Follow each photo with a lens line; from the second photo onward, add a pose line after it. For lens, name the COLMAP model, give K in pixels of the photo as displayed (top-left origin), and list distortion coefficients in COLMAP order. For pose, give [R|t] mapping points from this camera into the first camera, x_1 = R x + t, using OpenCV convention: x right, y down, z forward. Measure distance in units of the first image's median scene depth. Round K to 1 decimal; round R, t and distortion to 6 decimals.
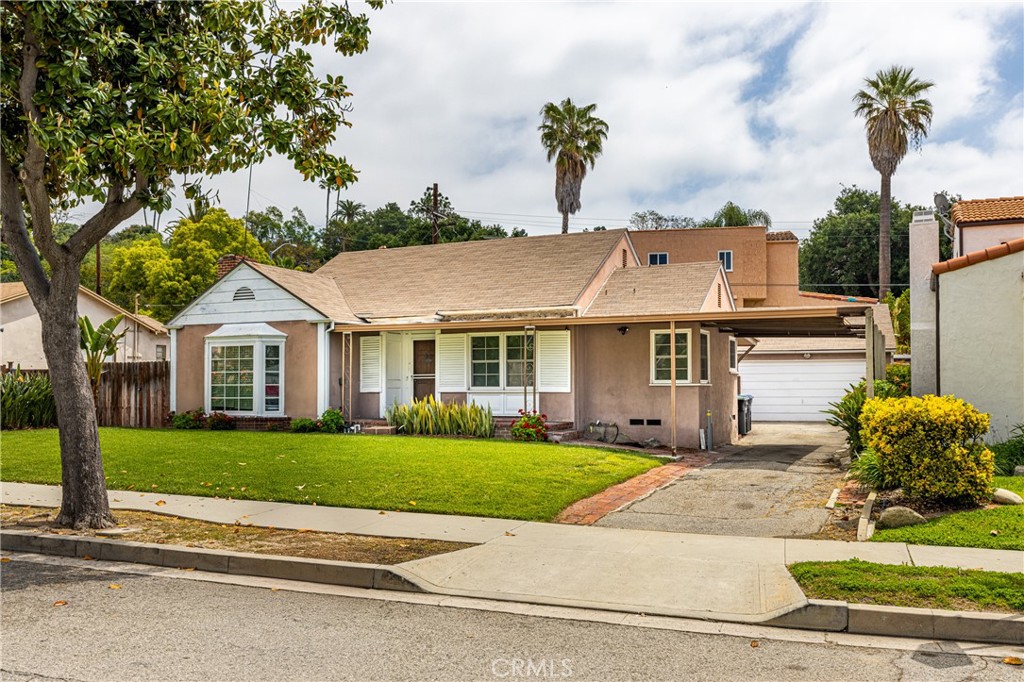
lens RADIAL K [[923.4, 0, 513.2], [0, 923.4, 343.9], [0, 0, 1]] dist [-0.005755, 0.002651]
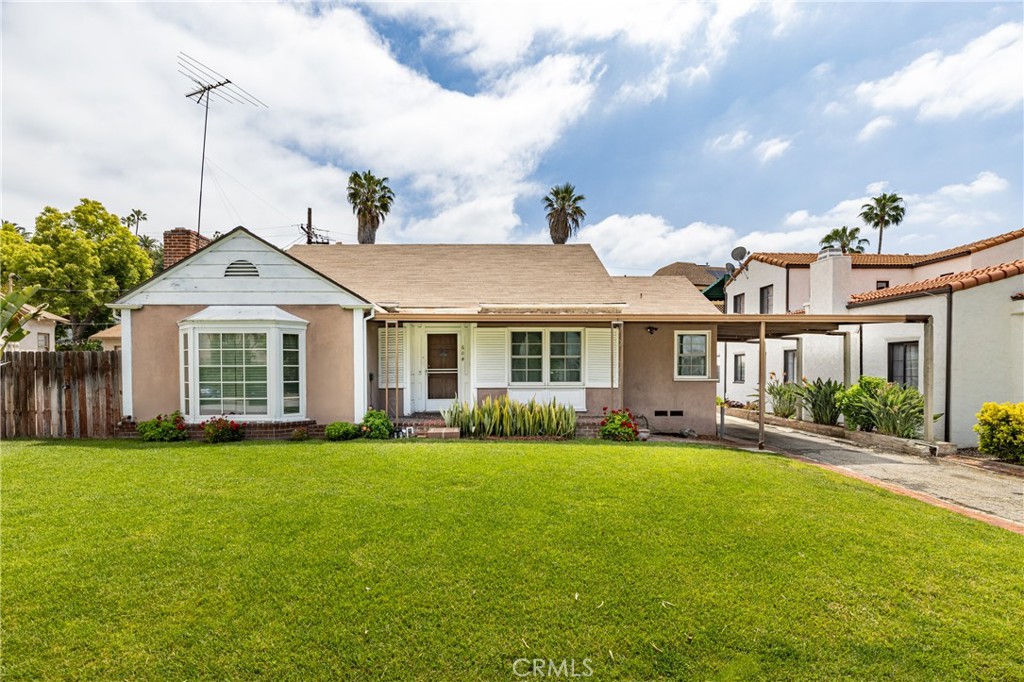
lens RADIAL K [[514.8, 0, 501.2], [0, 514.8, 374.4], [0, 0, 1]] dist [-0.004440, 0.000532]
pose [[0.896548, -0.002083, 0.442941, -0.295636], [-0.021817, 0.998568, 0.048855, 0.011225], [-0.442408, -0.053464, 0.895219, 0.507327]]
